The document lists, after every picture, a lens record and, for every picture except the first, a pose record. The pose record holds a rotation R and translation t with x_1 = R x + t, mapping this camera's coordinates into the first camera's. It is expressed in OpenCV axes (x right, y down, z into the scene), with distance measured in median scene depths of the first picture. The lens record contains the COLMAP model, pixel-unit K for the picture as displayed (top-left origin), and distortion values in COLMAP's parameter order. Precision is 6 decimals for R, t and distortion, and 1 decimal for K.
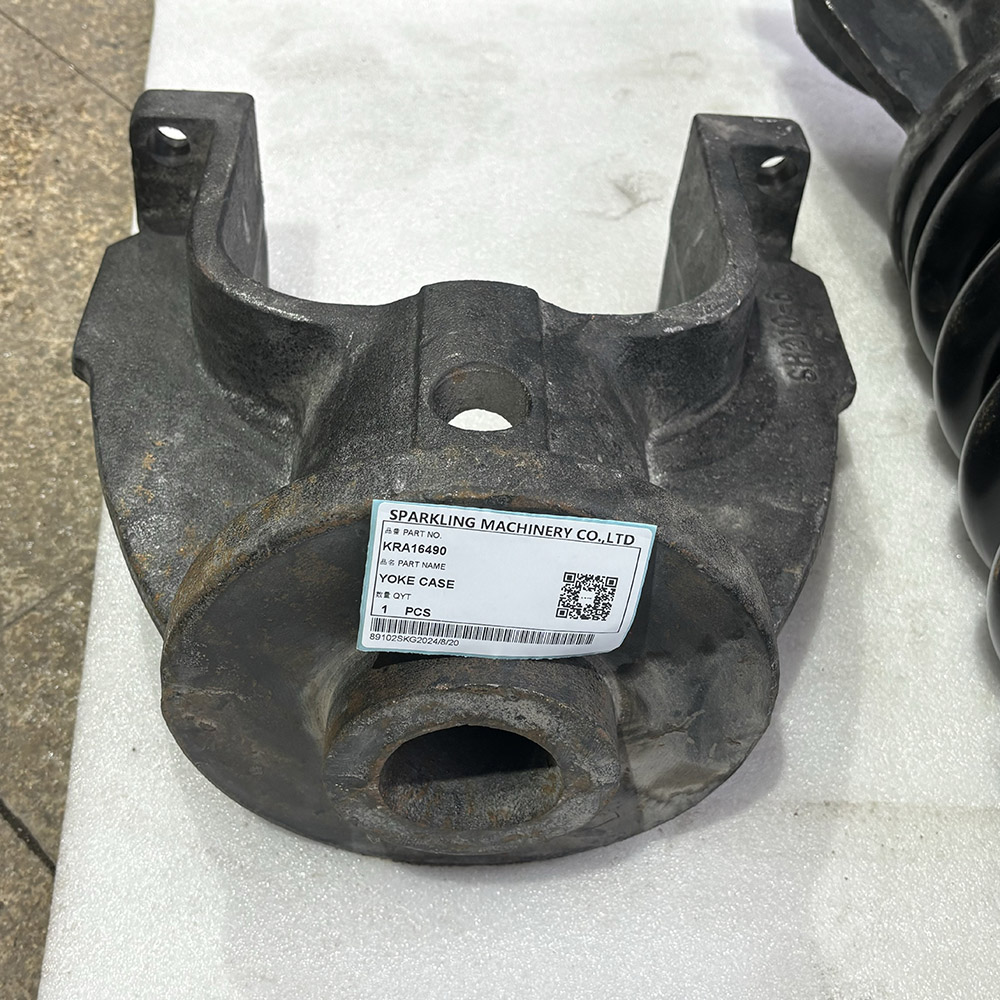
lens RADIAL K [[1293.0, 0, 483.8], [0, 1293.0, 495.7], [0, 0, 1]] dist [0.105353, -0.342557]
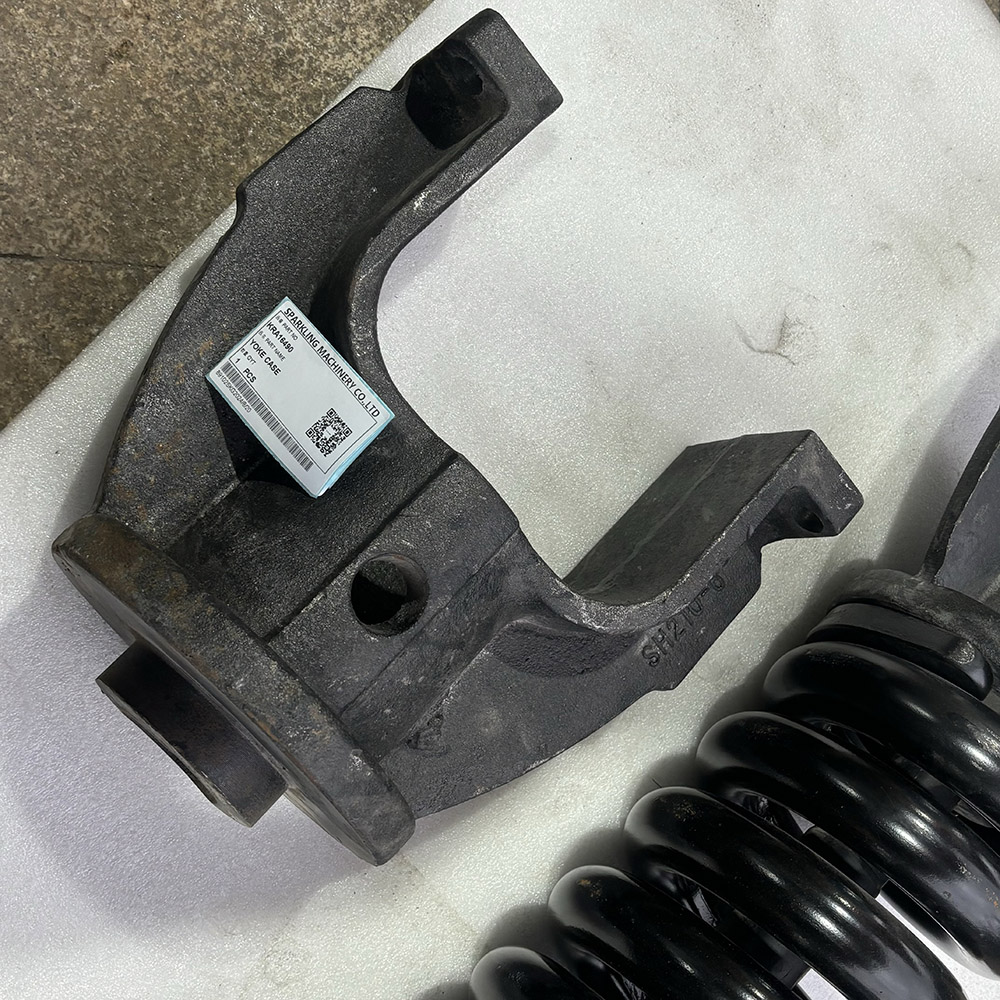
lens RADIAL K [[1296.3, 0, 500.0], [0, 1296.3, 500.0], [0, 0, 1]] dist [0.005023, 0.038711]
pose [[0.641875, 0.738120, 0.207784, -0.213231], [-0.741360, 0.528123, 0.414091, -0.590091], [0.195914, -0.419838, 0.886202, -0.036090]]
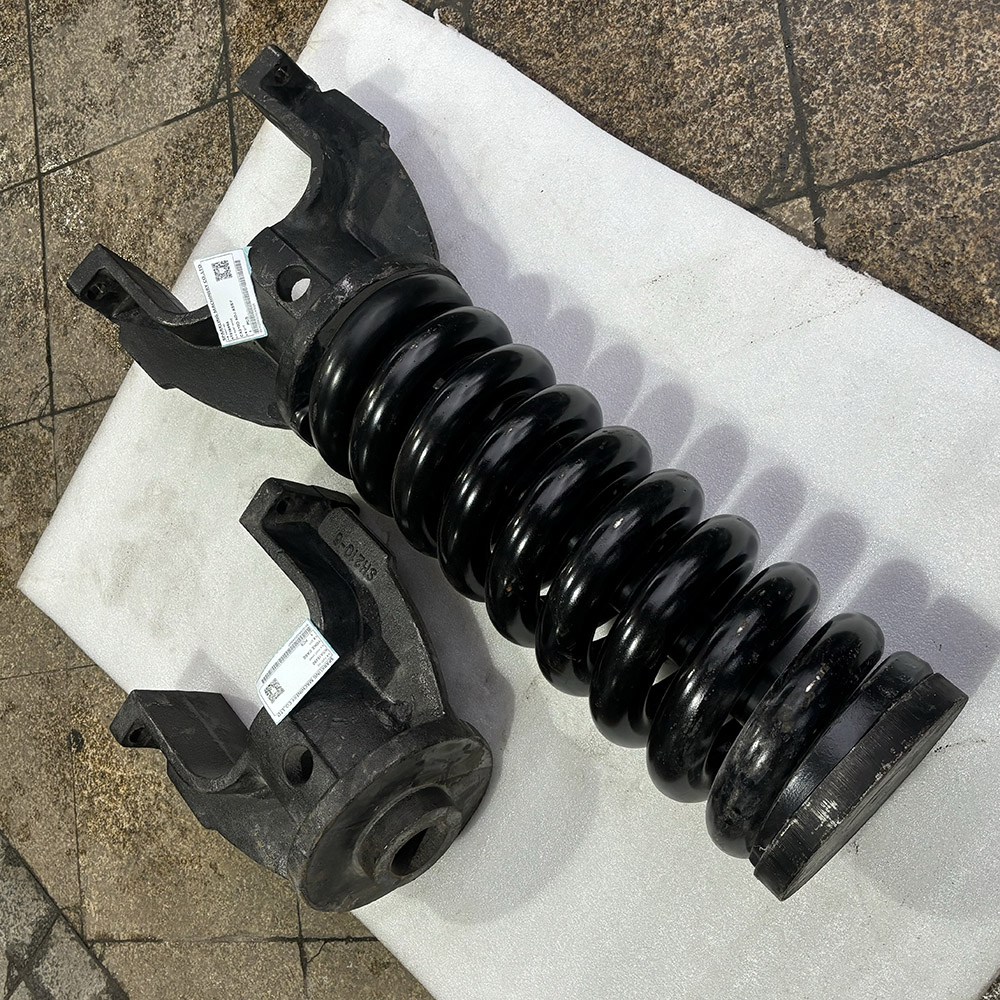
lens RADIAL K [[1182.5, 0, 503.8], [0, 1182.5, 511.1], [0, 0, 1]] dist [-0.006283, 0.036372]
pose [[0.525468, -0.807576, -0.267776, 1.010403], [0.850507, 0.490132, 0.190811, -0.342903], [-0.022849, -0.328010, 0.944398, -0.840829]]
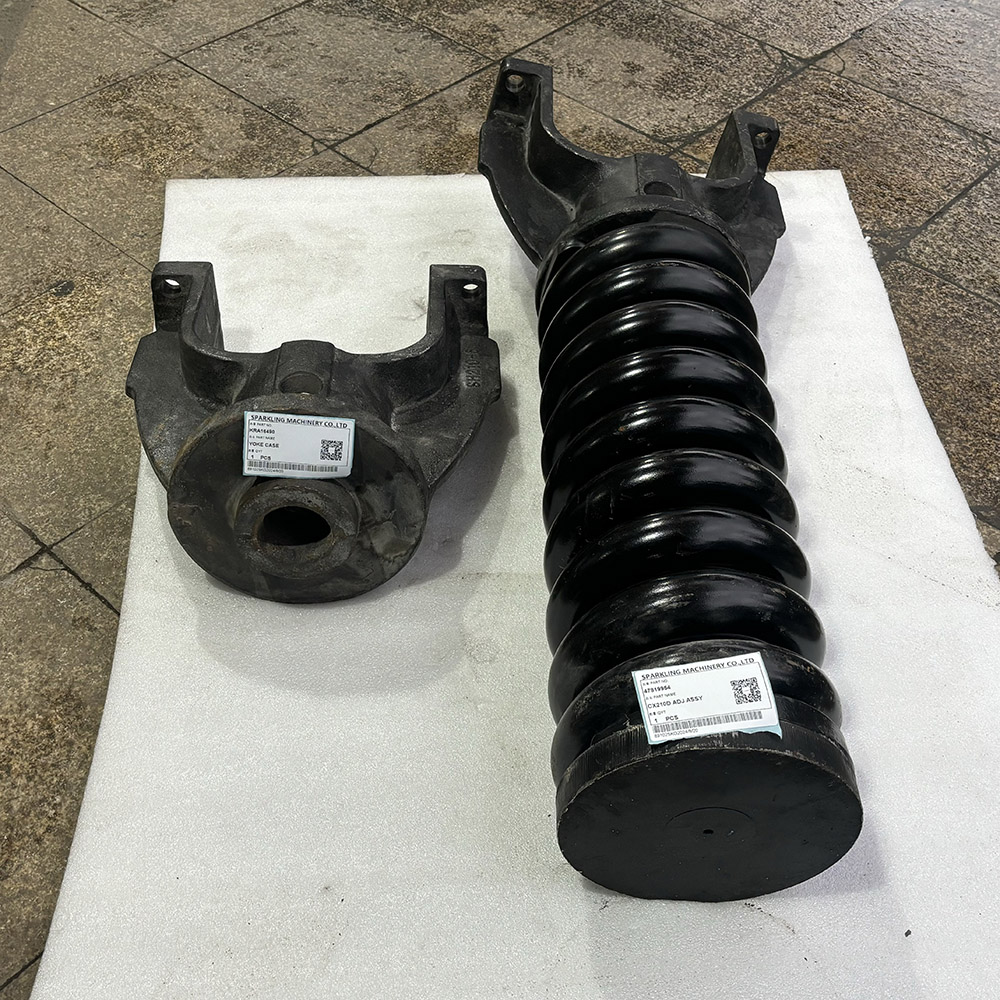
lens RADIAL K [[1271.2, 0, 500.0], [0, 1271.2, 500.0], [0, 0, 1]] dist [0.166246, -0.582466]
pose [[0.999312, -0.037070, 0.000930, 0.292935], [0.036973, 0.994149, -0.101492, 0.320439], [0.002838, 0.101456, 0.994836, -1.090167]]
